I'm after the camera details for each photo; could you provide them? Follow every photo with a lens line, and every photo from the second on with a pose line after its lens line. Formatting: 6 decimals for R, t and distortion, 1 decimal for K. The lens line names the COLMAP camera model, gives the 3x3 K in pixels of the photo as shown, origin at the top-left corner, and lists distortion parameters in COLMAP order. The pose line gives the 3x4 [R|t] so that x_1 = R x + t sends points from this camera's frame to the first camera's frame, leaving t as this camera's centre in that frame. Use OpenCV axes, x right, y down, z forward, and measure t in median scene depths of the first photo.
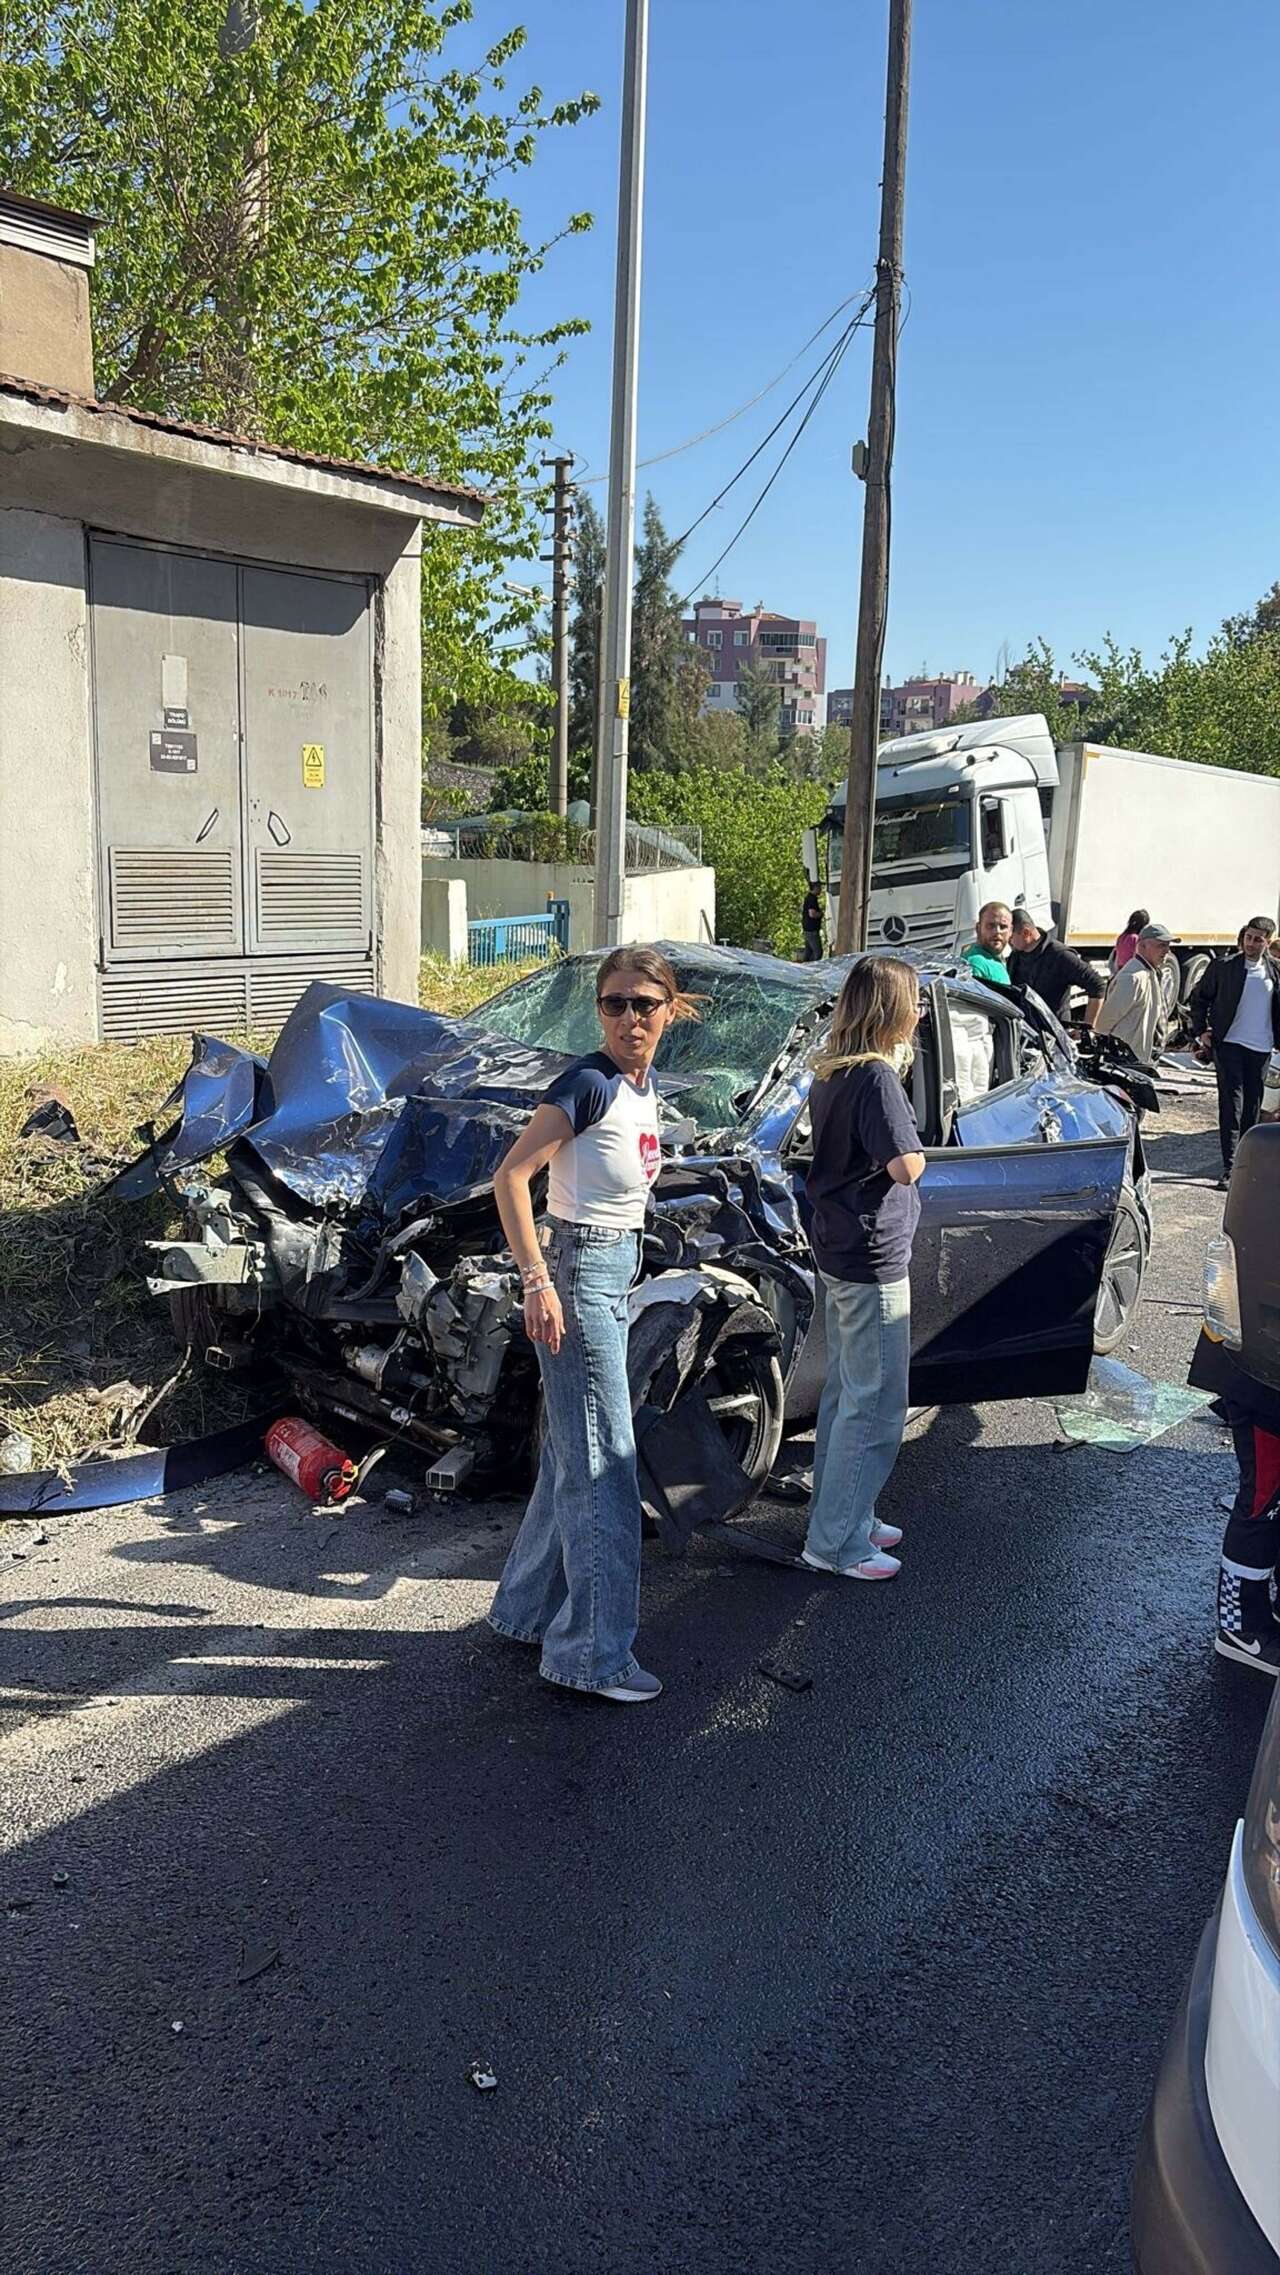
lens RADIAL K [[1786.9, 0, 632.6], [0, 1786.9, 1186.1], [0, 0, 1]] dist [0.183996, -0.543223]
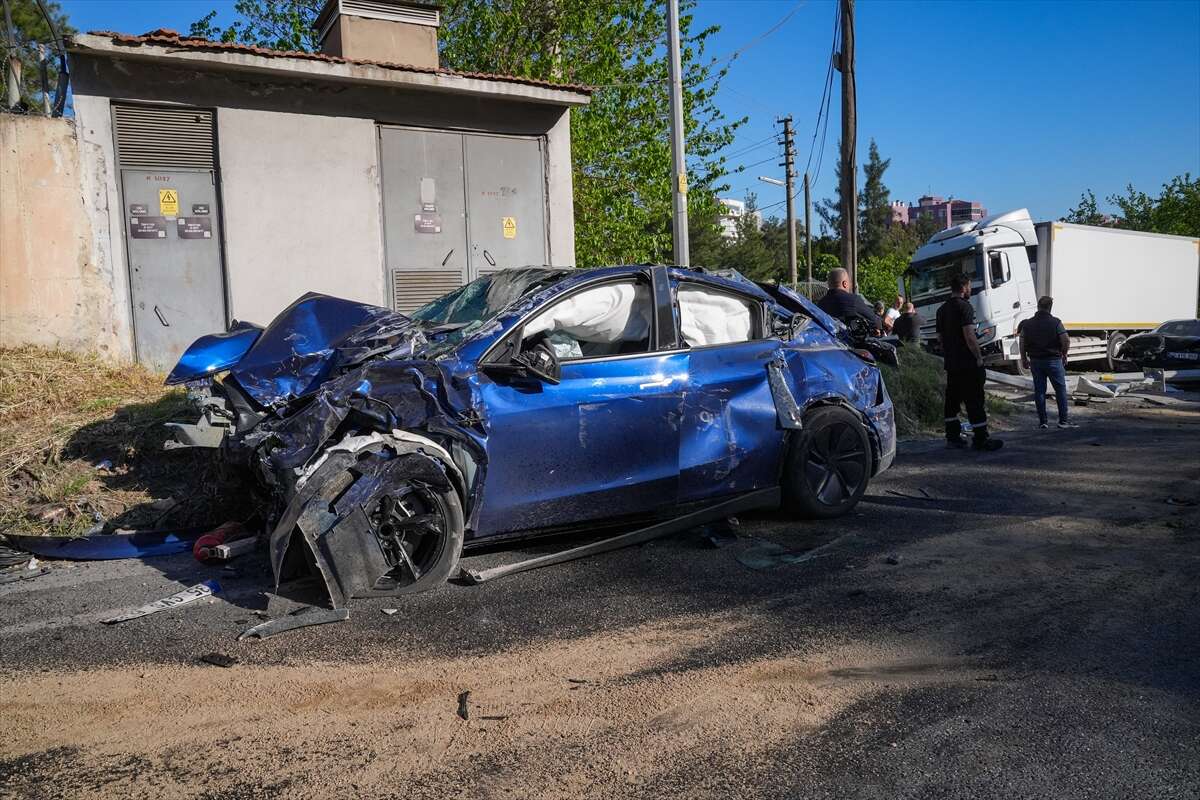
lens RADIAL K [[835.9, 0, 594.5], [0, 835.9, 400.6], [0, 0, 1]] dist [-0.141921, 0.108794]
pose [[0.934443, -0.027333, -0.355063, 0.253894], [-0.006836, 0.995490, -0.094625, 0.048460], [0.356047, 0.090849, 0.930041, 0.215873]]
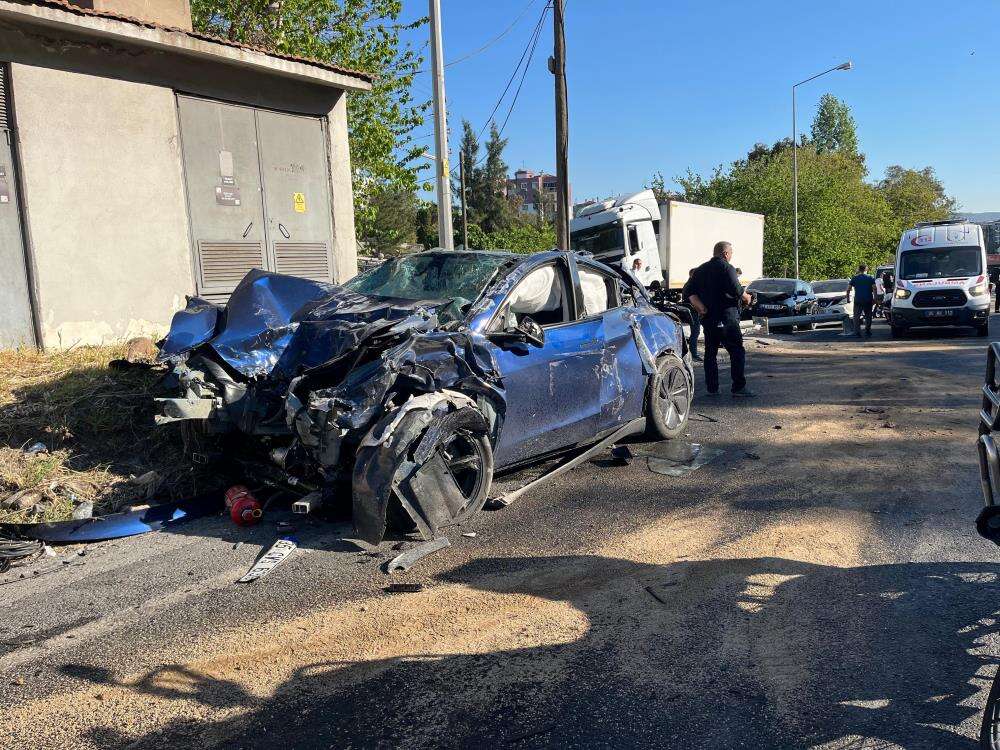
lens RADIAL K [[757.1, 0, 519.1], [0, 757.1, 379.7], [0, 0, 1]] dist [0.056728, -0.091798]
pose [[0.997507, -0.068186, 0.018203, 0.059278], [0.069000, 0.996431, -0.048628, 0.044482], [-0.014823, 0.049763, 0.998651, 0.107149]]
